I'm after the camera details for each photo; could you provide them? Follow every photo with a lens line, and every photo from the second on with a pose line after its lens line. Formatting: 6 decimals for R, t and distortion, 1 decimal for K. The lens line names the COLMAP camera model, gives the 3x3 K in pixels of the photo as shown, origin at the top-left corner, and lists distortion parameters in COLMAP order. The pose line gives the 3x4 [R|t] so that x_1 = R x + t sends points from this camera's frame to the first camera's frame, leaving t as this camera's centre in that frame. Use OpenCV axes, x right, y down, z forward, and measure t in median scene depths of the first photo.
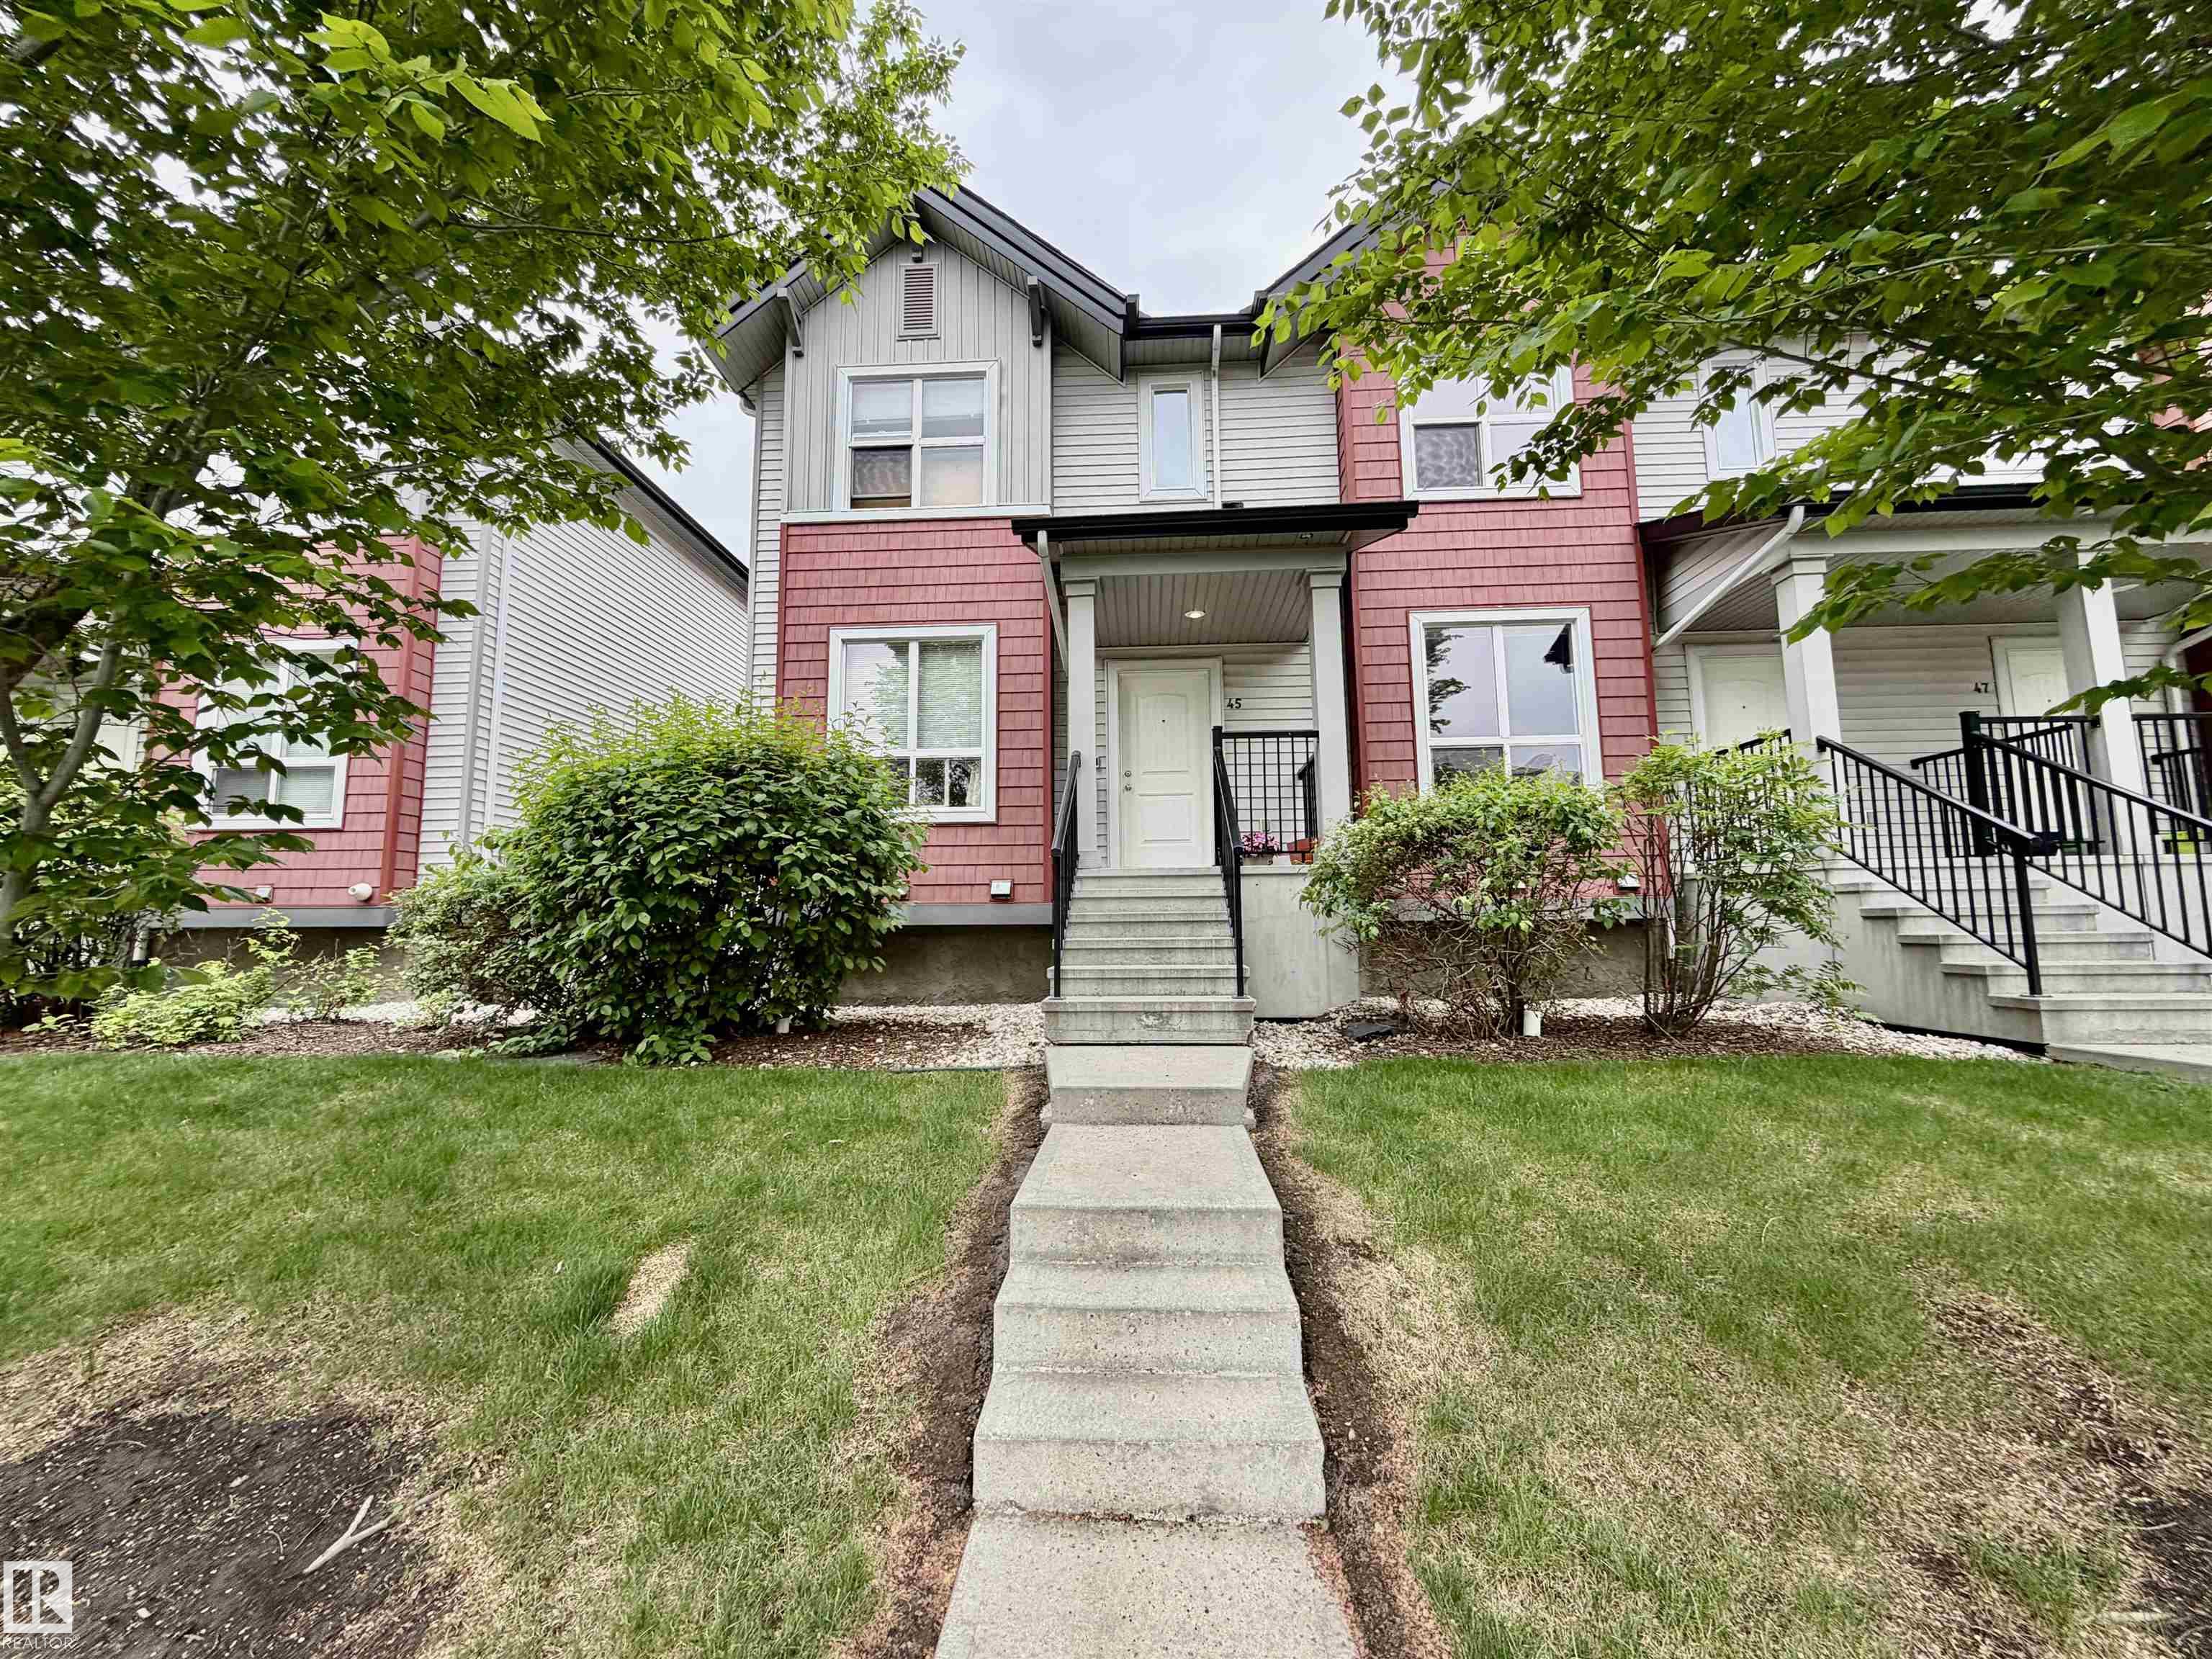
lens RADIAL K [[881.1, 0, 1099.8], [0, 881.1, 832.2], [0, 0, 1]] dist [0.000161, -0.000125]
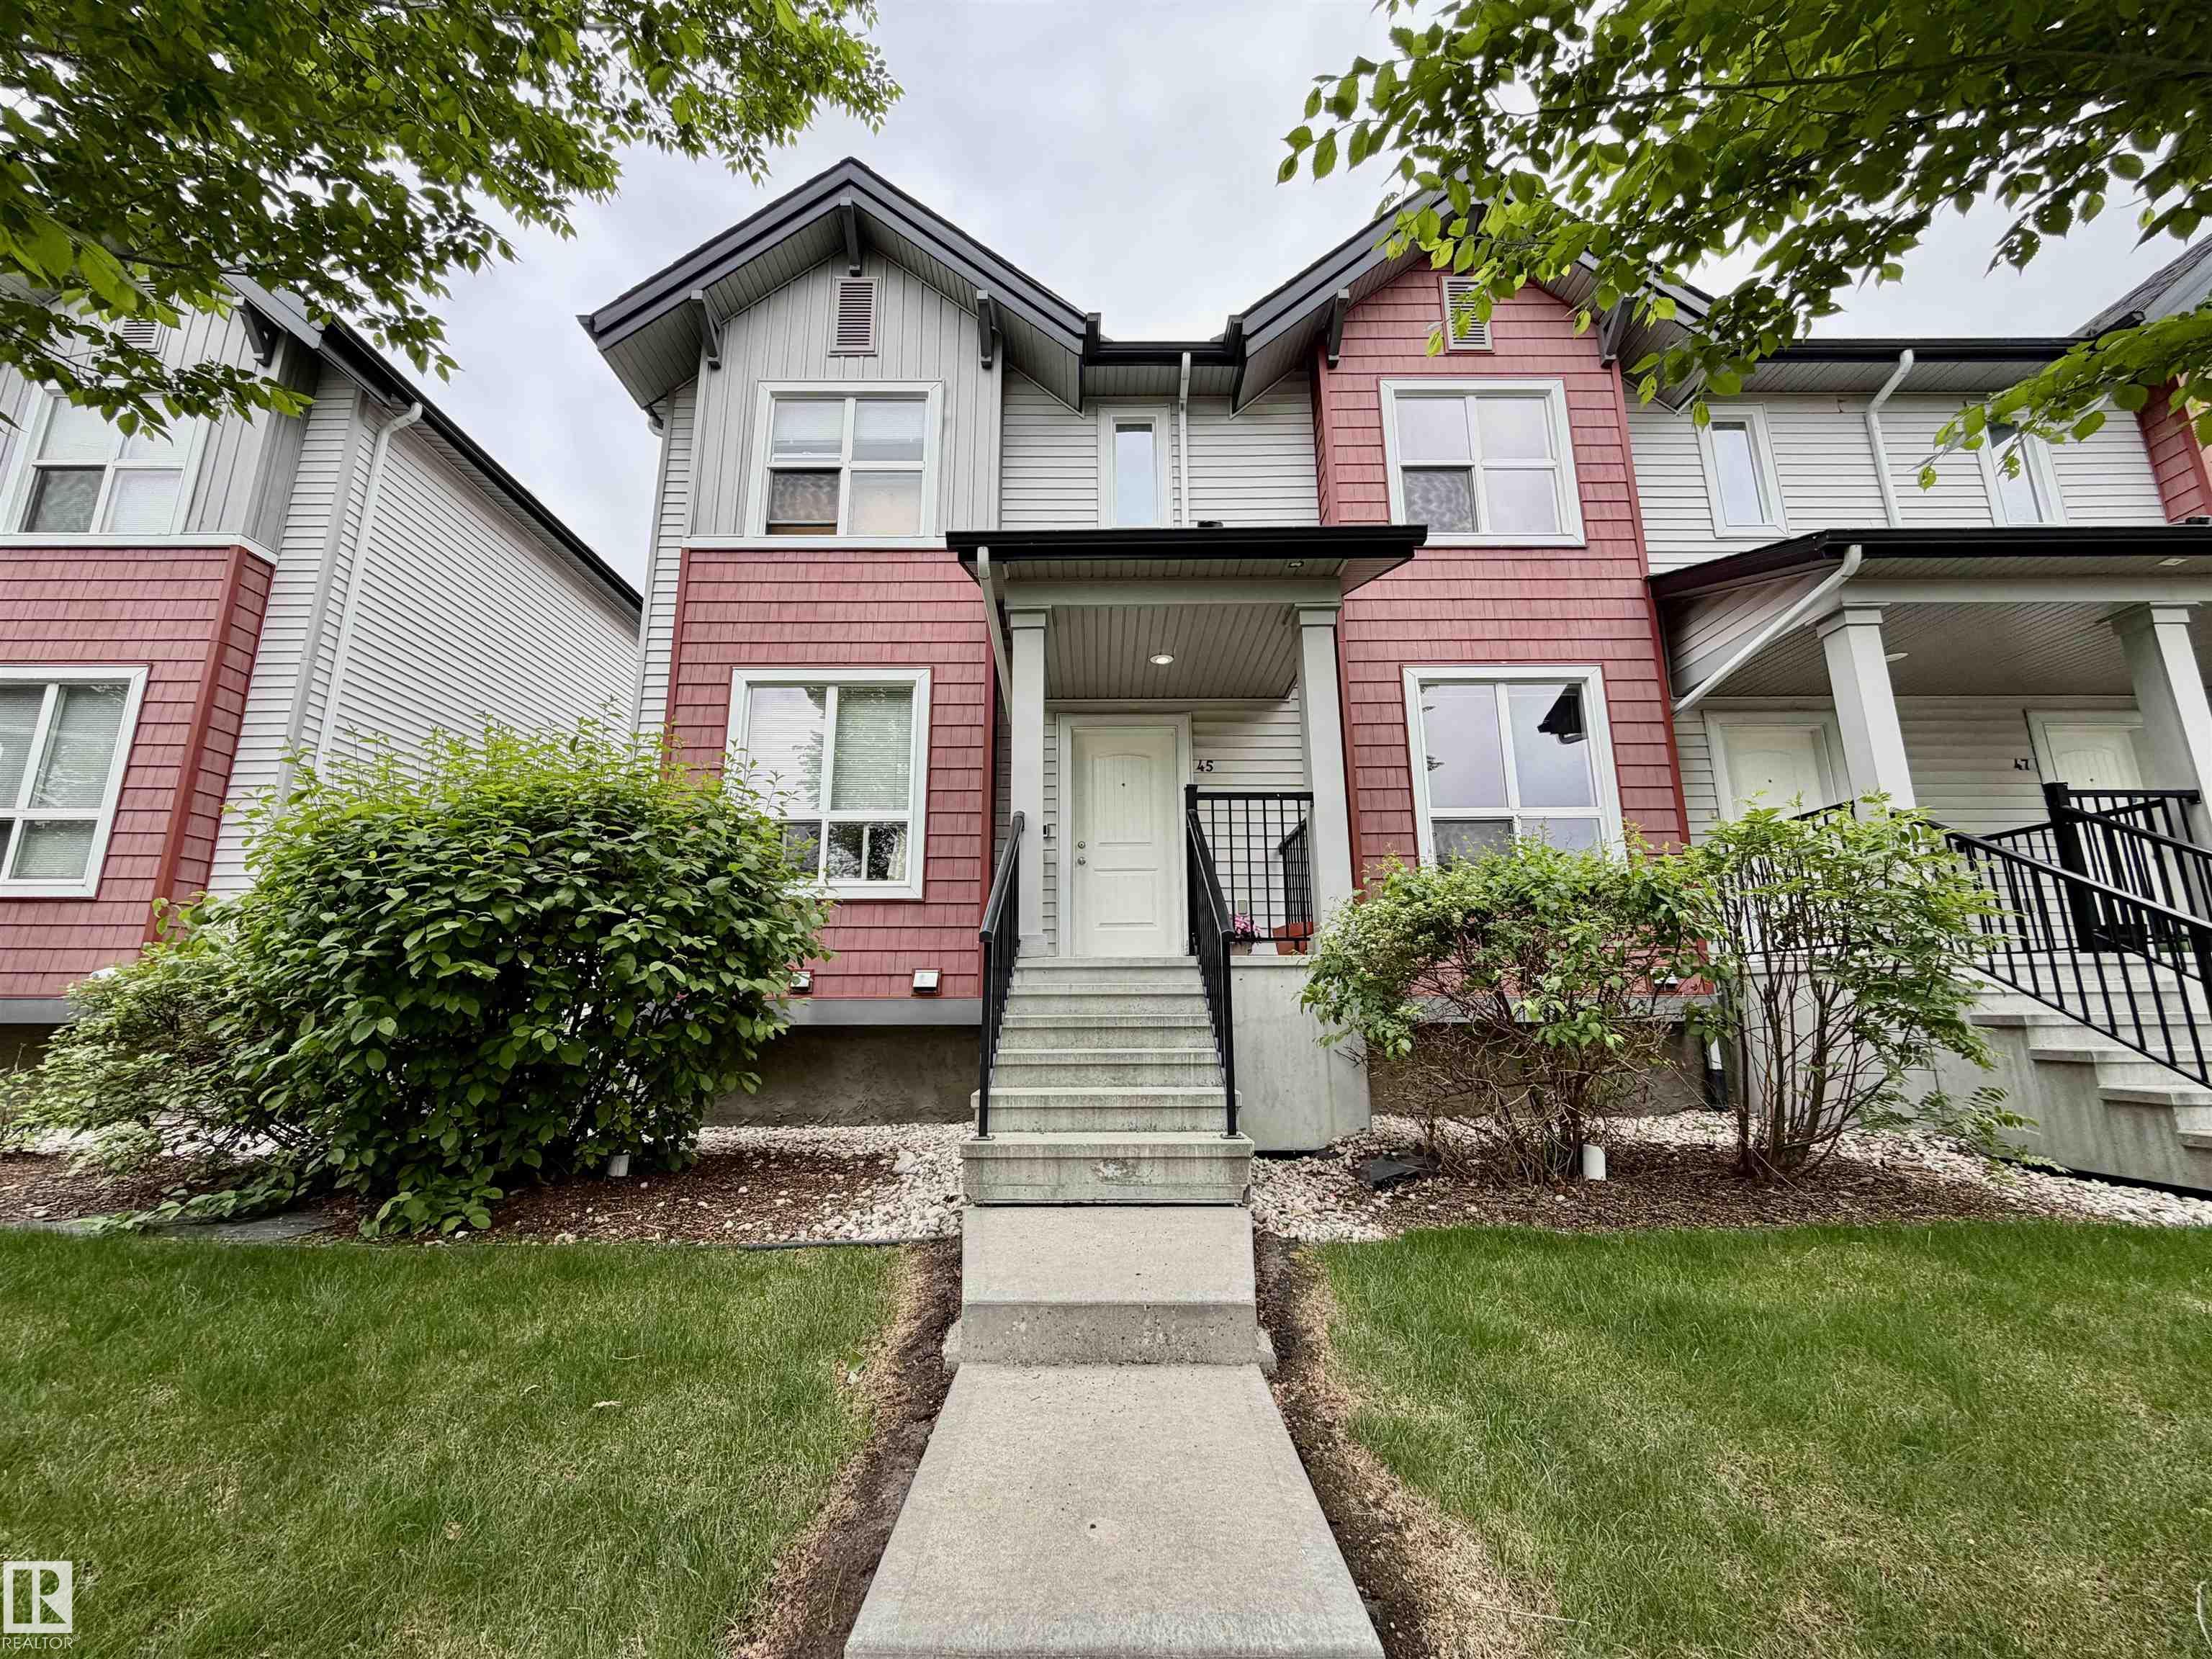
lens RADIAL K [[881.1, 0, 1099.8], [0, 881.1, 832.2], [0, 0, 1]] dist [0.000161, -0.000125]
pose [[0.998357, 0.016203, 0.054968, 0.003254], [-0.010835, 0.995267, -0.096575, 0.004711], [-0.056273, 0.095820, 0.993807, 0.192602]]
